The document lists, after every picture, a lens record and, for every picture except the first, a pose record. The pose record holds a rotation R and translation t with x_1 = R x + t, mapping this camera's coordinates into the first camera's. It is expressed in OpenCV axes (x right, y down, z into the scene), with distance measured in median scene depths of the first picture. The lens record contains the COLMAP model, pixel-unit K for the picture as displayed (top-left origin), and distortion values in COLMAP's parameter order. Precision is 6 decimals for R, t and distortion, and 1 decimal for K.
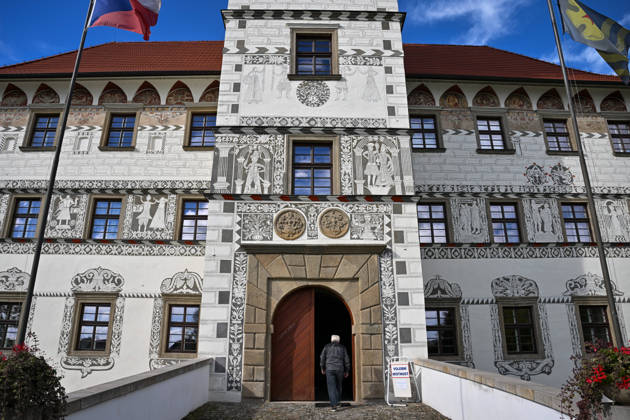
lens RADIAL K [[453.0, 0, 316.4], [0, 453.0, 208.6], [0, 0, 1]] dist [-0.100223, 0.004420]
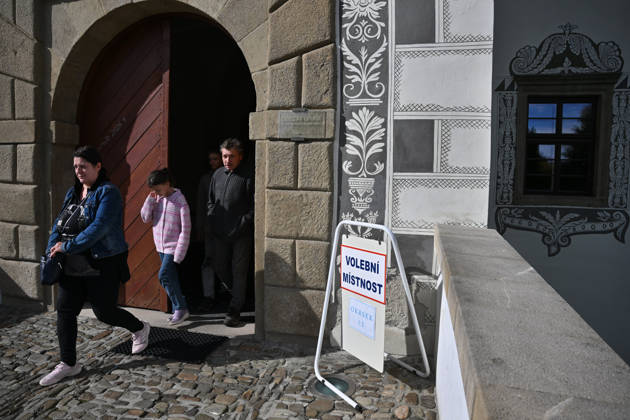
lens RADIAL K [[453.0, 0, 315.4], [0, 453.0, 209.3], [0, 0, 1]] dist [-0.100223, 0.004420]
pose [[0.963470, 0.033489, -0.265714, 0.215638], [0.067275, 0.930075, 0.361157, 0.211339], [0.259229, -0.365840, 0.893847, 0.705983]]
